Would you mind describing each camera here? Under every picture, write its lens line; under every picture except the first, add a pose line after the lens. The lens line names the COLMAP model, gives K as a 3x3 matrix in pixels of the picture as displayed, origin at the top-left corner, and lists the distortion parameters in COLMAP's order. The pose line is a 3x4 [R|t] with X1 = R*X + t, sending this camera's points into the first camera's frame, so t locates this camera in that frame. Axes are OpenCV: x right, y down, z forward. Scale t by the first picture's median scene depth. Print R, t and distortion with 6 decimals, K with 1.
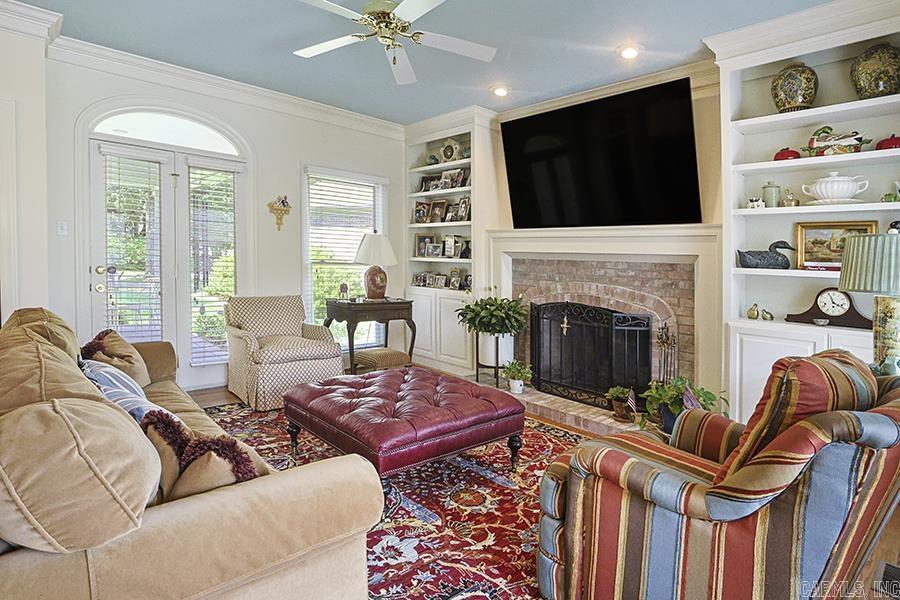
lens RADIAL K [[478.8, 0, 450.0], [0, 478.8, 300.0], [0, 0, 1]] dist [-0.047566, 0.000720]
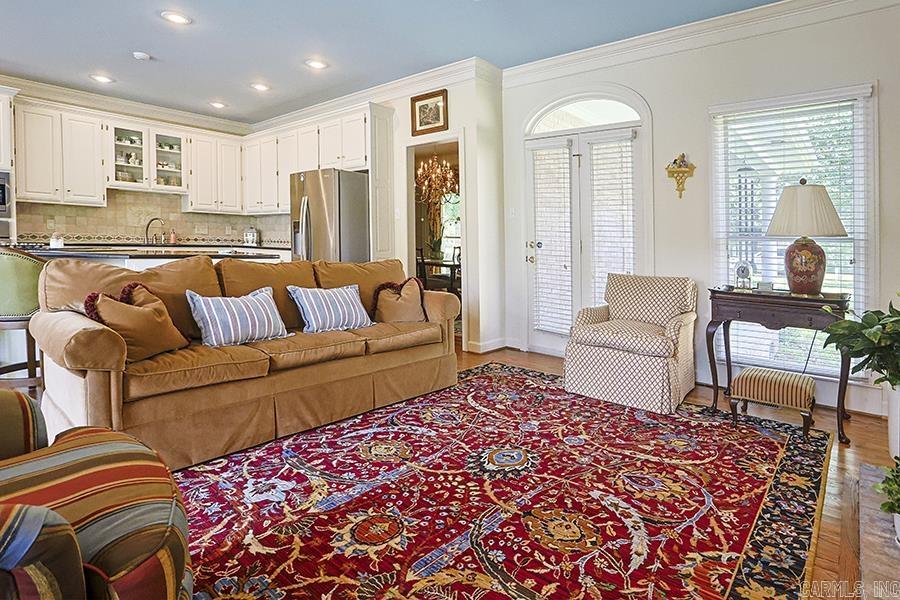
lens RADIAL K [[386.9, 0, 328.8], [0, 386.9, 302.6], [0, 0, 1]] dist [-0.038490, 0.000040]
pose [[0.113450, 0.129157, -0.985113, 0.592774], [-0.087629, 0.988951, 0.119568, 0.019465], [0.989672, 0.072759, 0.123514, 0.901378]]
